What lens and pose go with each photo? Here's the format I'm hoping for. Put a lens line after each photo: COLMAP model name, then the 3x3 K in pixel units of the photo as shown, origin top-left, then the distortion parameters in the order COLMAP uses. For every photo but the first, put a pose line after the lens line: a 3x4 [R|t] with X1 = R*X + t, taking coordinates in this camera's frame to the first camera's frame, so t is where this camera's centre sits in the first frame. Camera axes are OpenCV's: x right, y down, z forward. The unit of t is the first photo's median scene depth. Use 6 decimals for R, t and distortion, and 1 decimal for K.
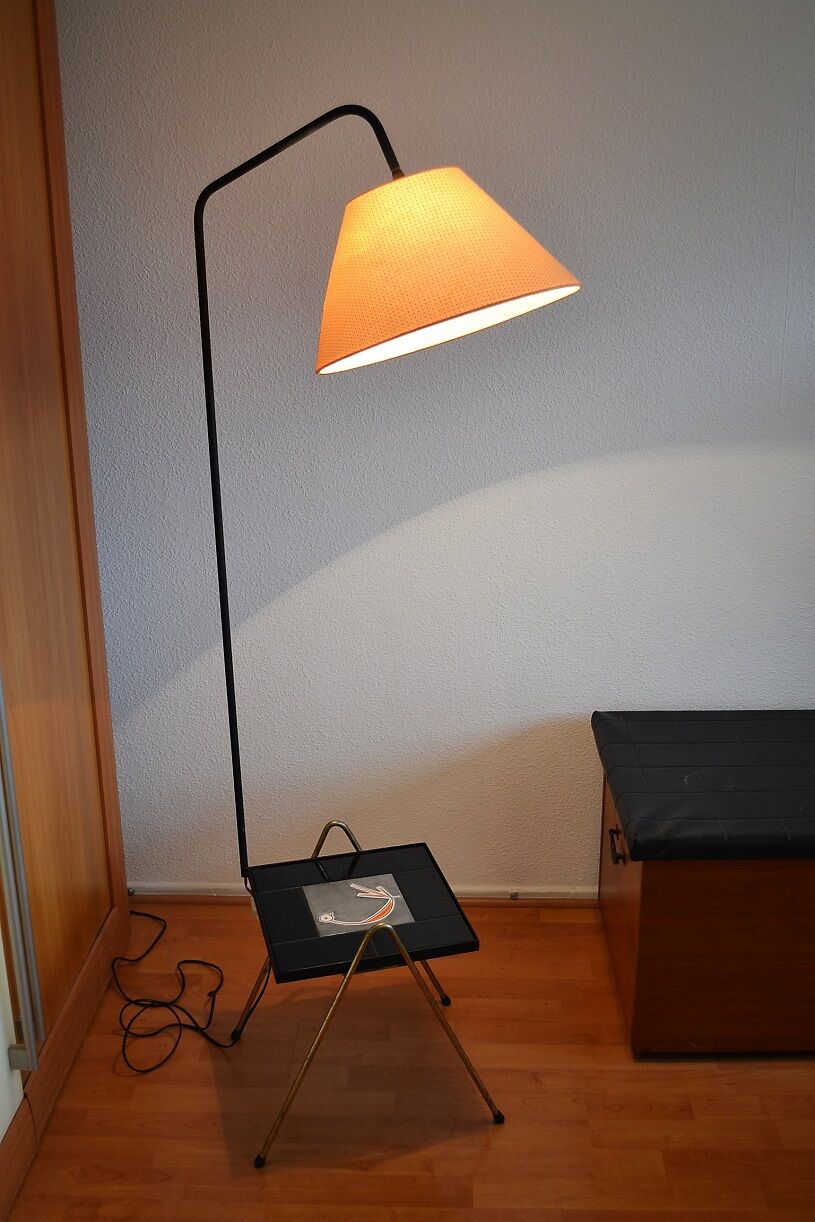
lens RADIAL K [[1246.2, 0, 407.5], [0, 1246.2, 611.0], [0, 0, 1]] dist [-0.065884, 0.003334]
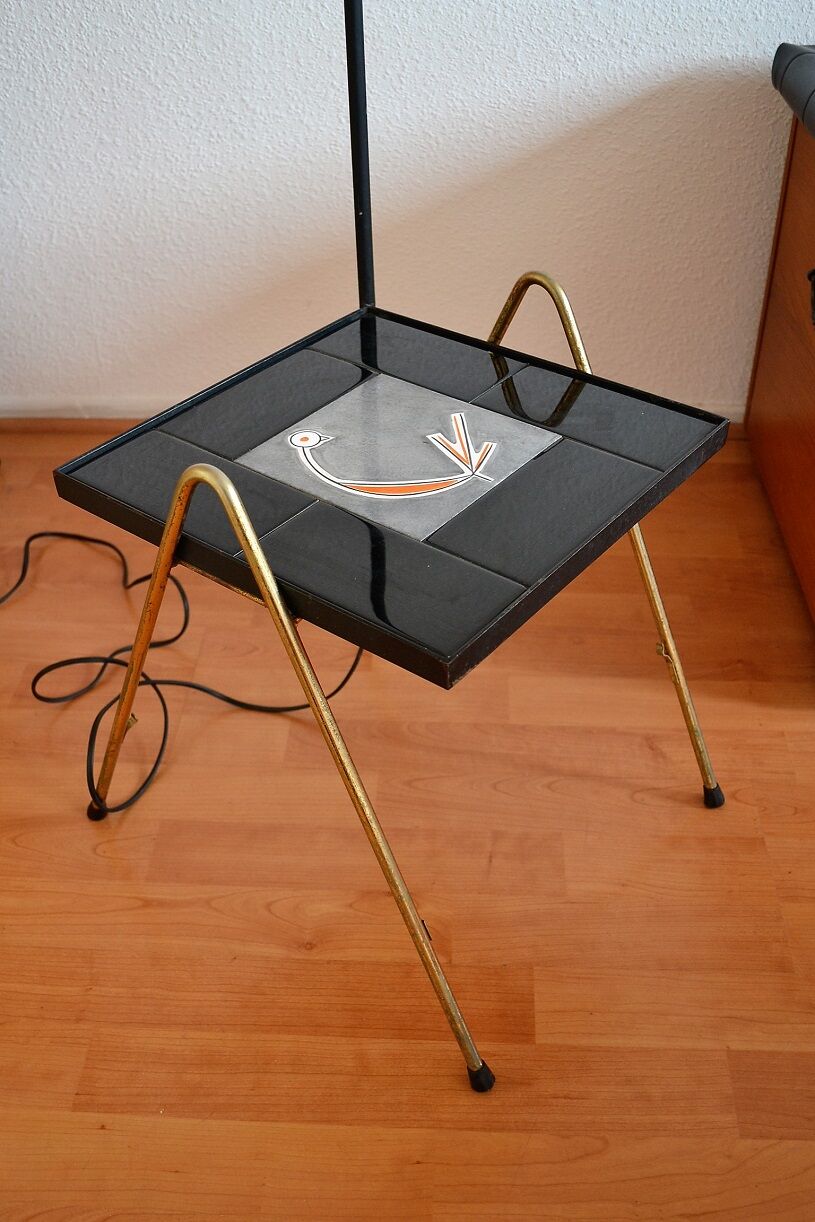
lens RADIAL K [[1205.3, 0, 407.5], [0, 1205.3, 611.0], [0, 0, 1]] dist [-0.073345, 0.012749]
pose [[0.999780, 0.004984, -0.020355, 0.012068], [0.002079, 0.942923, 0.333004, 0.163011], [0.020853, -0.332973, 0.942706, 0.559805]]
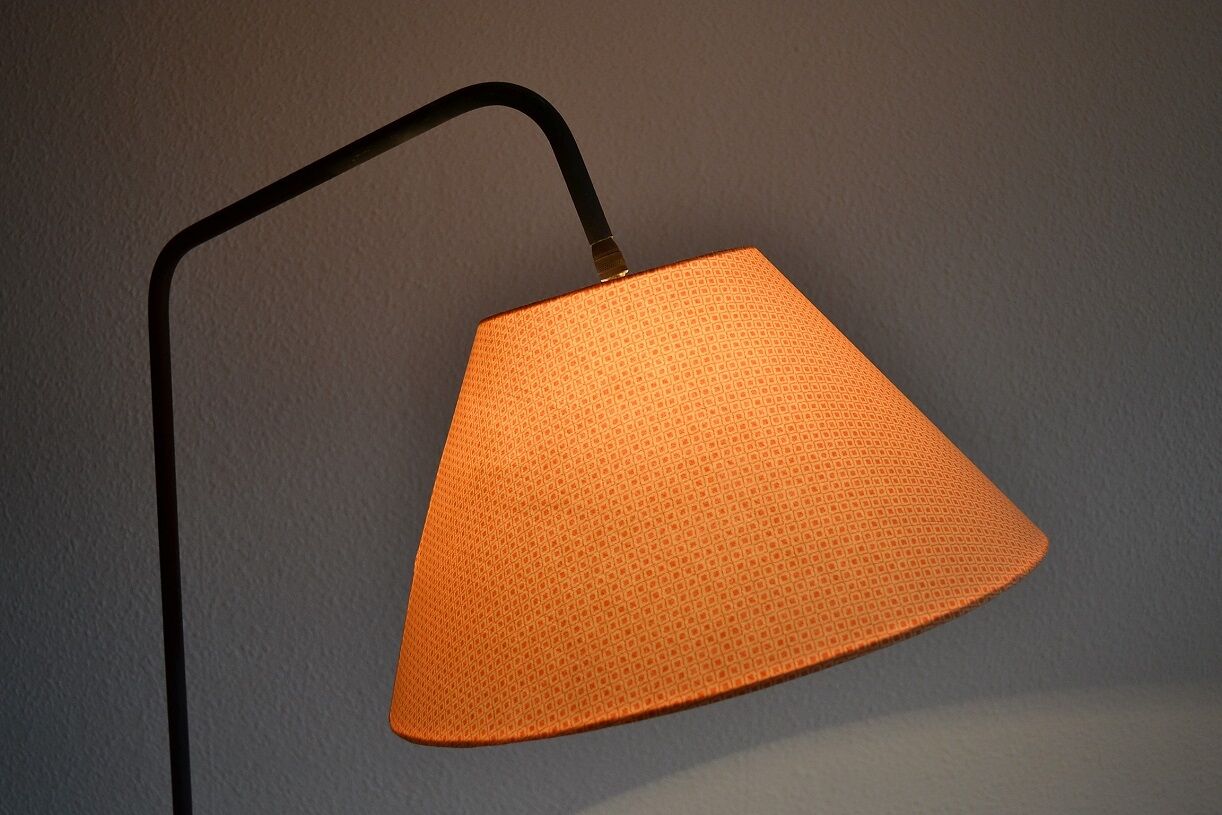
lens RADIAL K [[1532.2, 0, 611.0], [0, 1532.2, 407.5], [0, 0, 1]] dist [-0.019475, -0.026277]
pose [[0.999377, 0.034424, 0.007816, -0.006623], [-0.033325, 0.993063, -0.112761, -0.192181], [-0.011643, 0.112430, 0.993591, 0.389599]]
